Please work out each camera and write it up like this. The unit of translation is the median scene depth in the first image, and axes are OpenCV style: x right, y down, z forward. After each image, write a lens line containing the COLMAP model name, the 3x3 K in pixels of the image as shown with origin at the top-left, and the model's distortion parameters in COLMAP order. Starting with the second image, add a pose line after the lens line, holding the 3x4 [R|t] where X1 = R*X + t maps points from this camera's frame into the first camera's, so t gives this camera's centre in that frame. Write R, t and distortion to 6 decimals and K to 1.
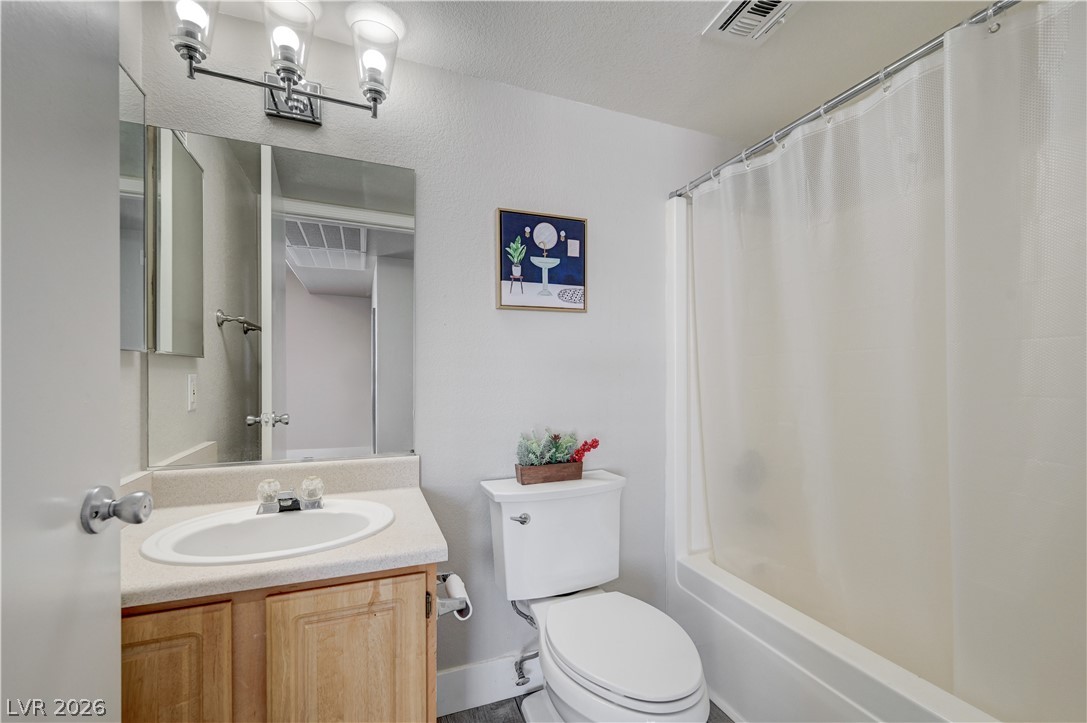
lens RADIAL K [[478.5, 0, 543.2], [0, 478.5, 372.5], [0, 0, 1]] dist [0.000070, -0.000244]
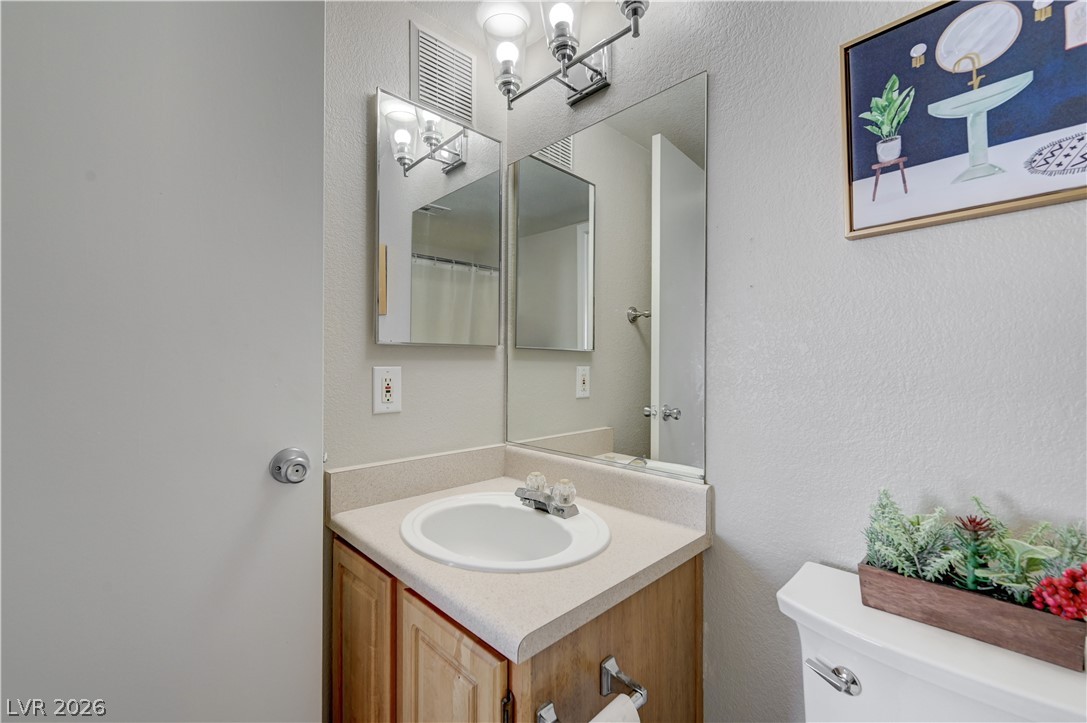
lens RADIAL K [[449.1, 0, 543.5], [0, 449.1, 361.5], [0, 0, 1]] dist [0.001433, 0.000177]
pose [[0.389856, -0.009978, -0.920822, 0.224387], [-0.000192, 0.999940, -0.010917, 0.004325], [0.920876, 0.004432, 0.389831, 0.509191]]
